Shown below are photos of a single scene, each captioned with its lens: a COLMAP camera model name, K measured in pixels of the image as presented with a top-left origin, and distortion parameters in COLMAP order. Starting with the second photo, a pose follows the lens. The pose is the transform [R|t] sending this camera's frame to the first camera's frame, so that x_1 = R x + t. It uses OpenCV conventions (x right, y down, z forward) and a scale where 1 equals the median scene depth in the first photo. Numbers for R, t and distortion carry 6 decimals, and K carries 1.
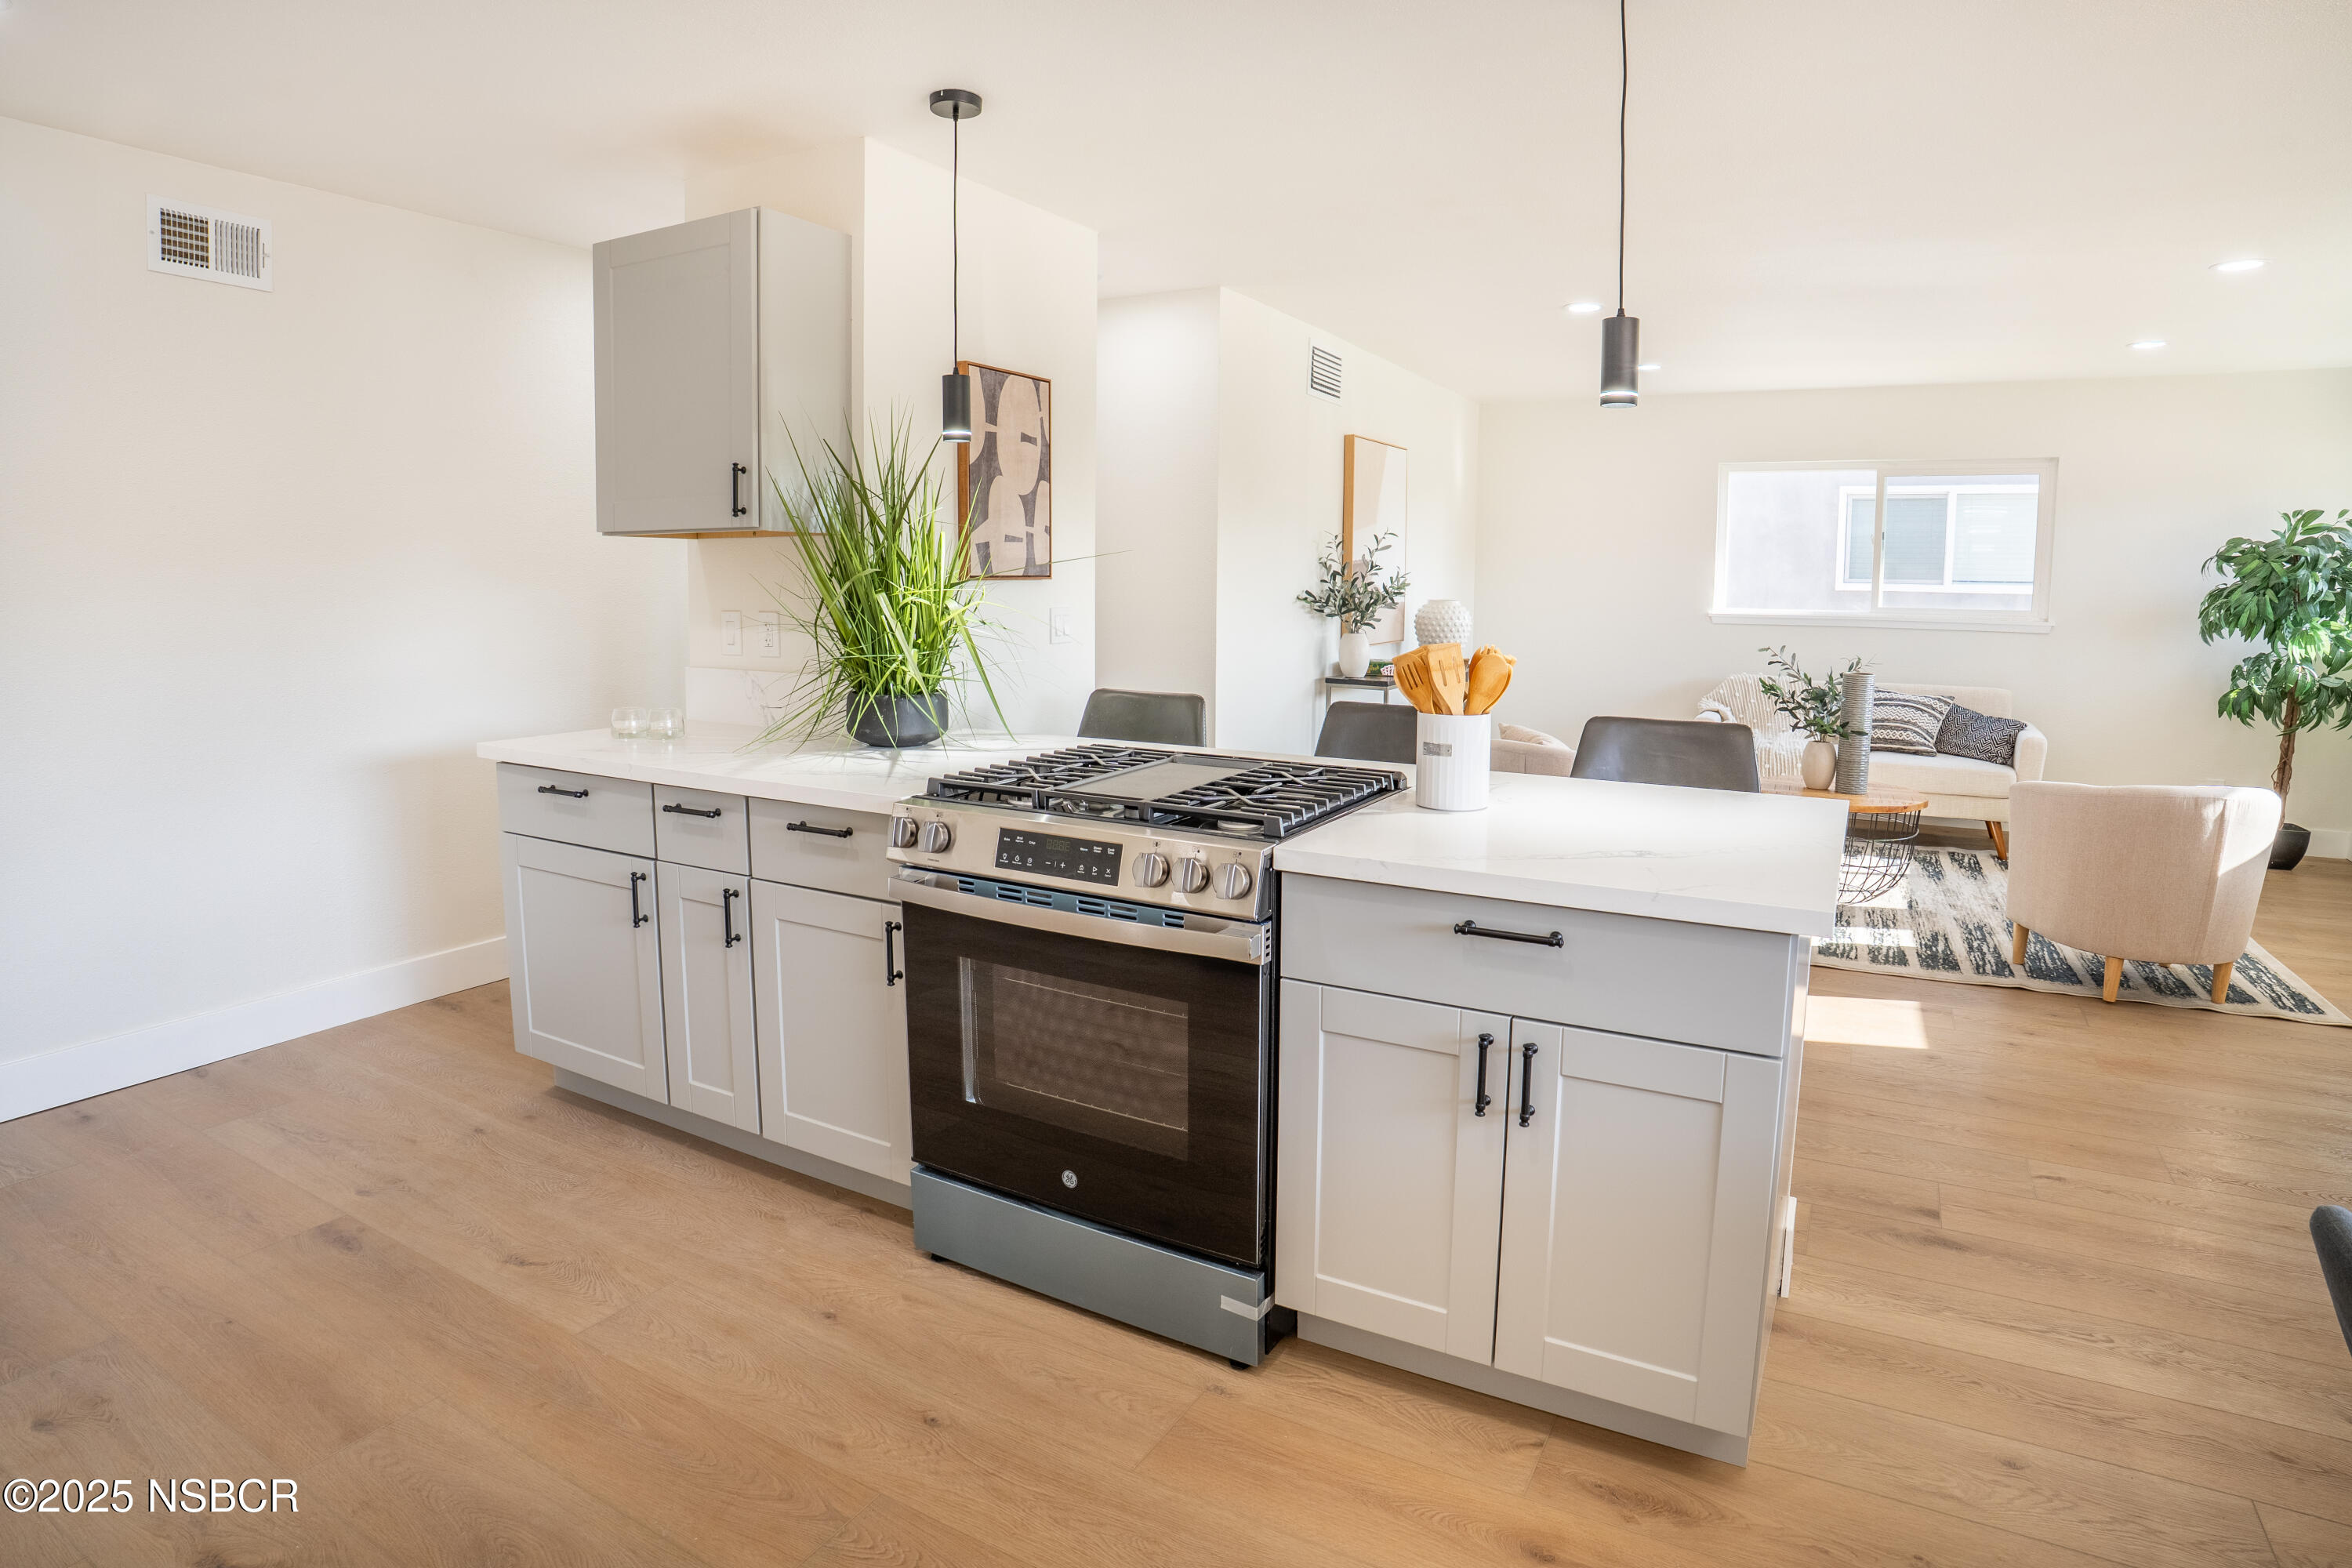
lens RADIAL K [[1258.5, 0, 1176.1], [0, 1258.5, 801.5], [0, 0, 1]] dist [-0.076718, 0.002284]
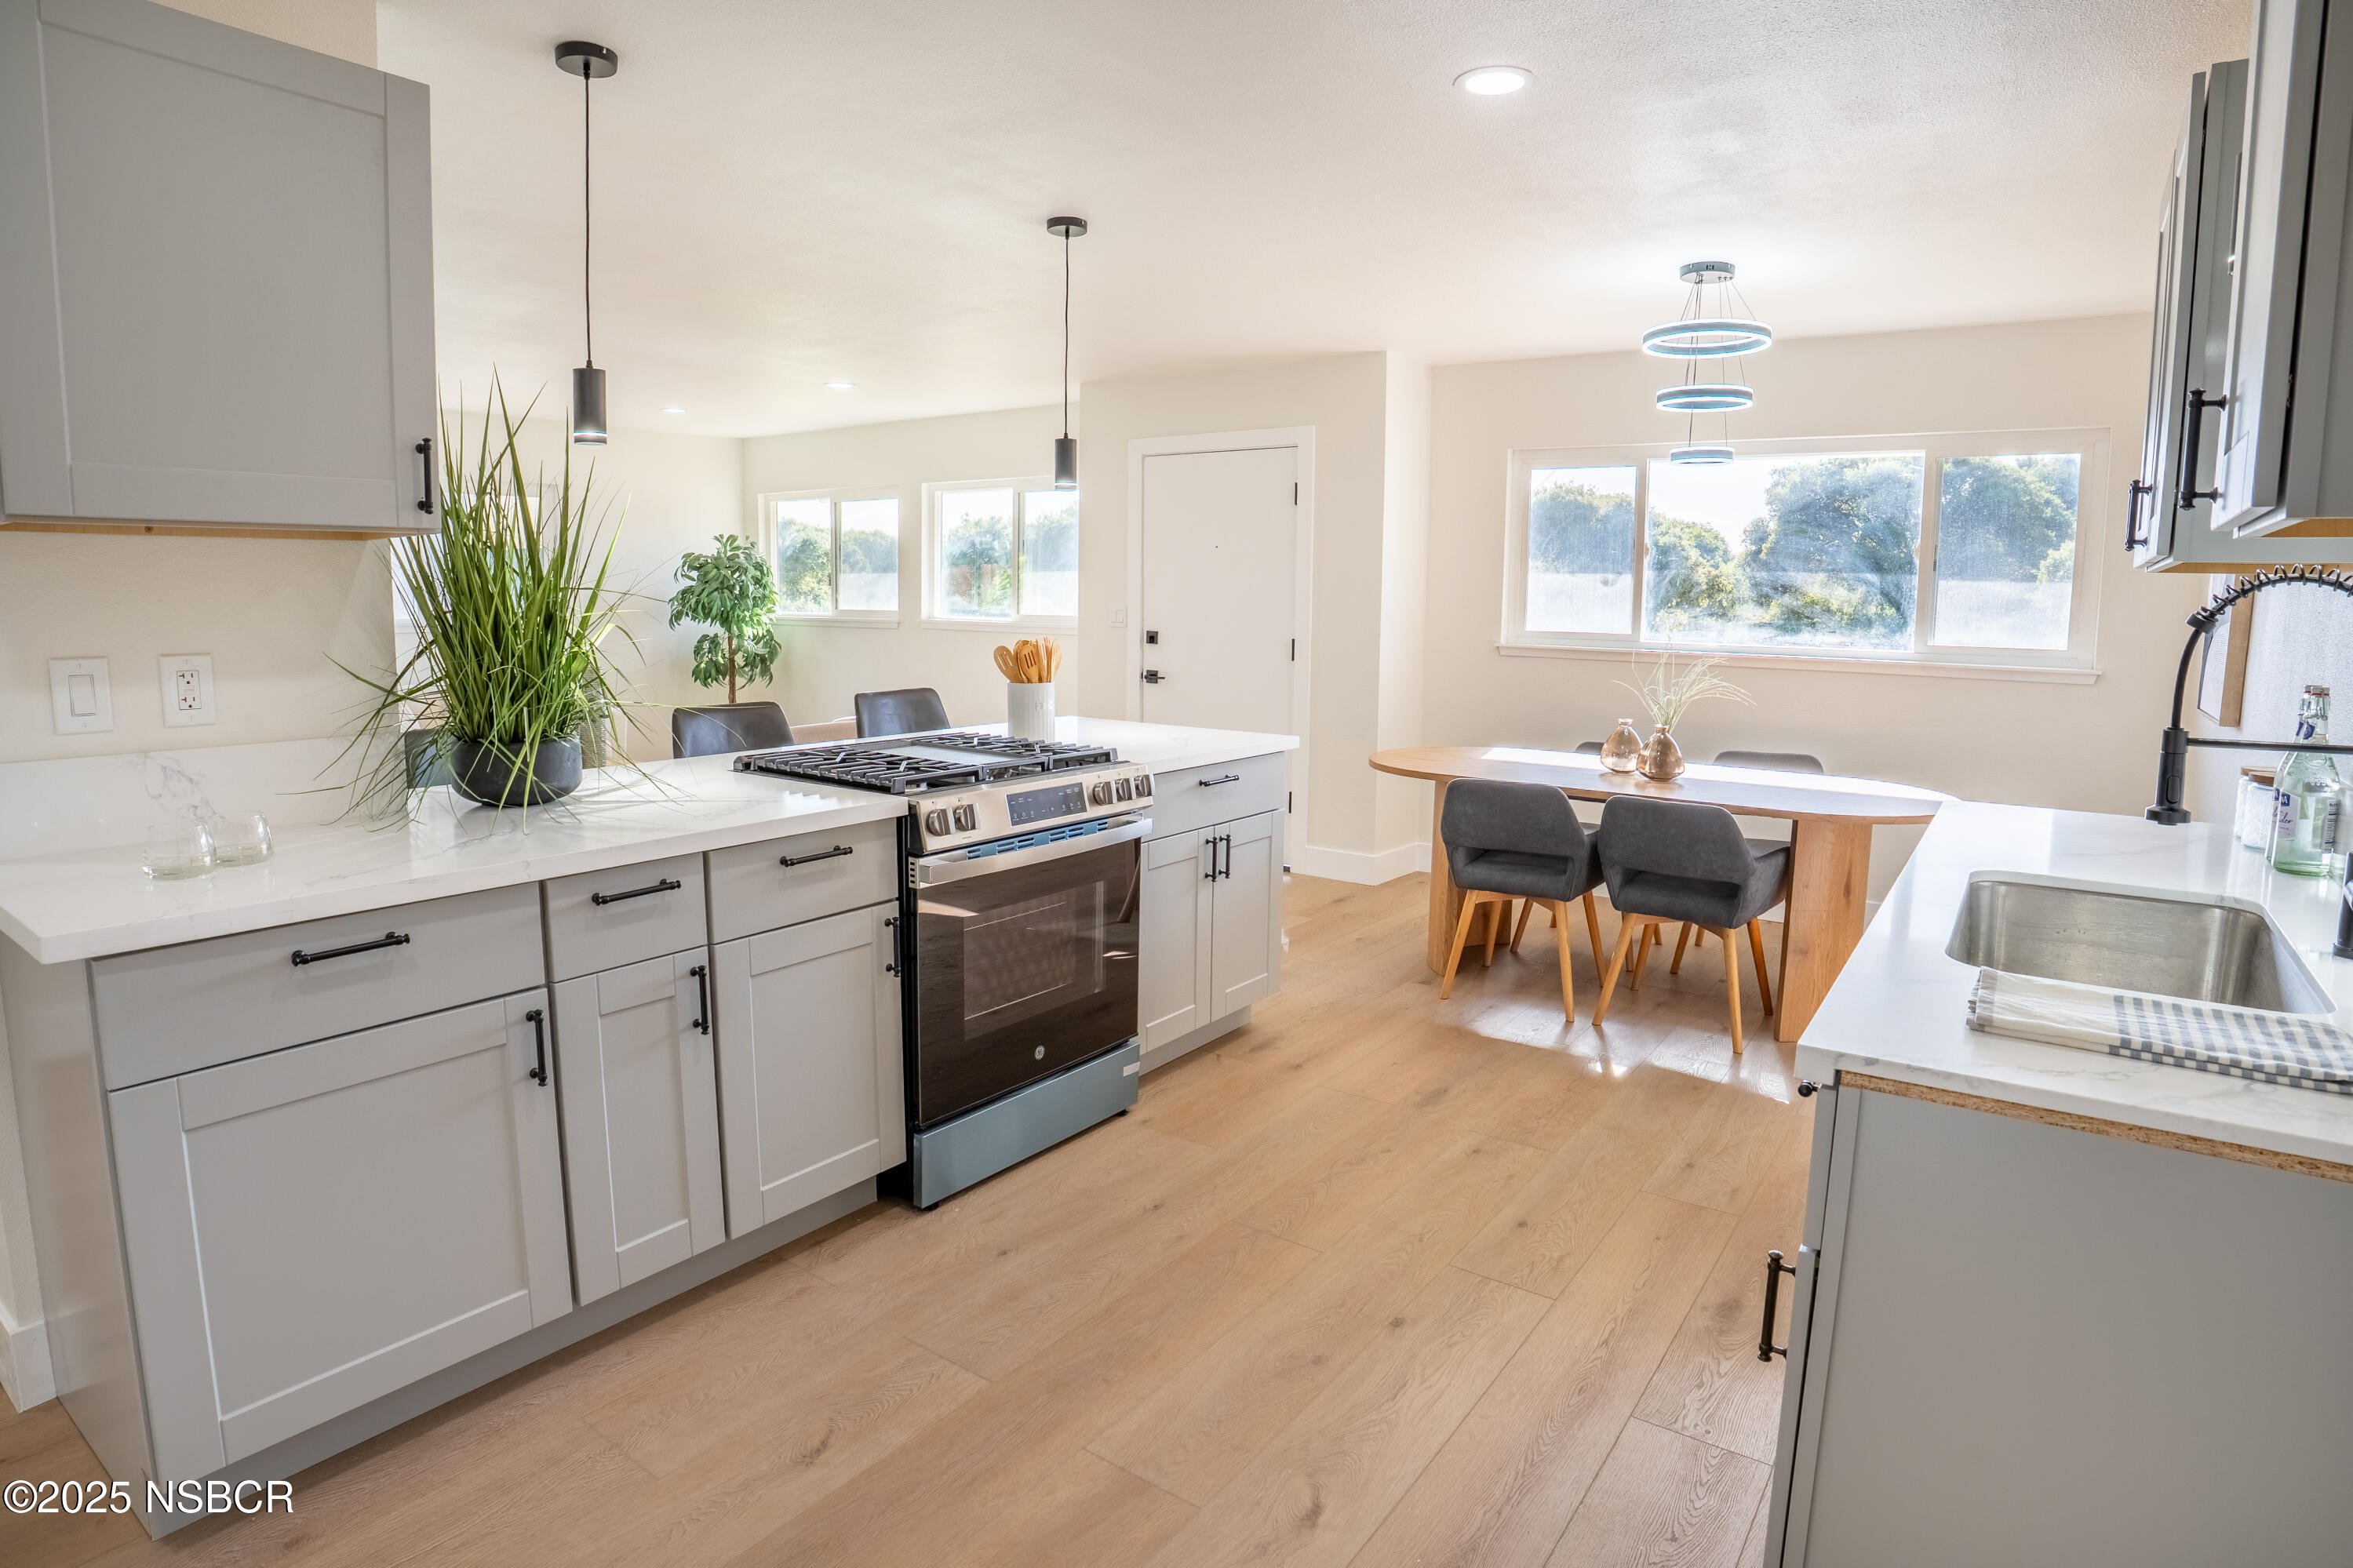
lens RADIAL K [[1258.9, 0, 1179.8], [0, 1258.9, 777.2], [0, 0, 1]] dist [-0.076718, 0.002284]
pose [[0.117445, -0.150615, 0.981591, -1.133742], [0.171202, 0.976704, 0.129382, -0.109713], [-0.978211, 0.152855, 0.140494, 0.535158]]
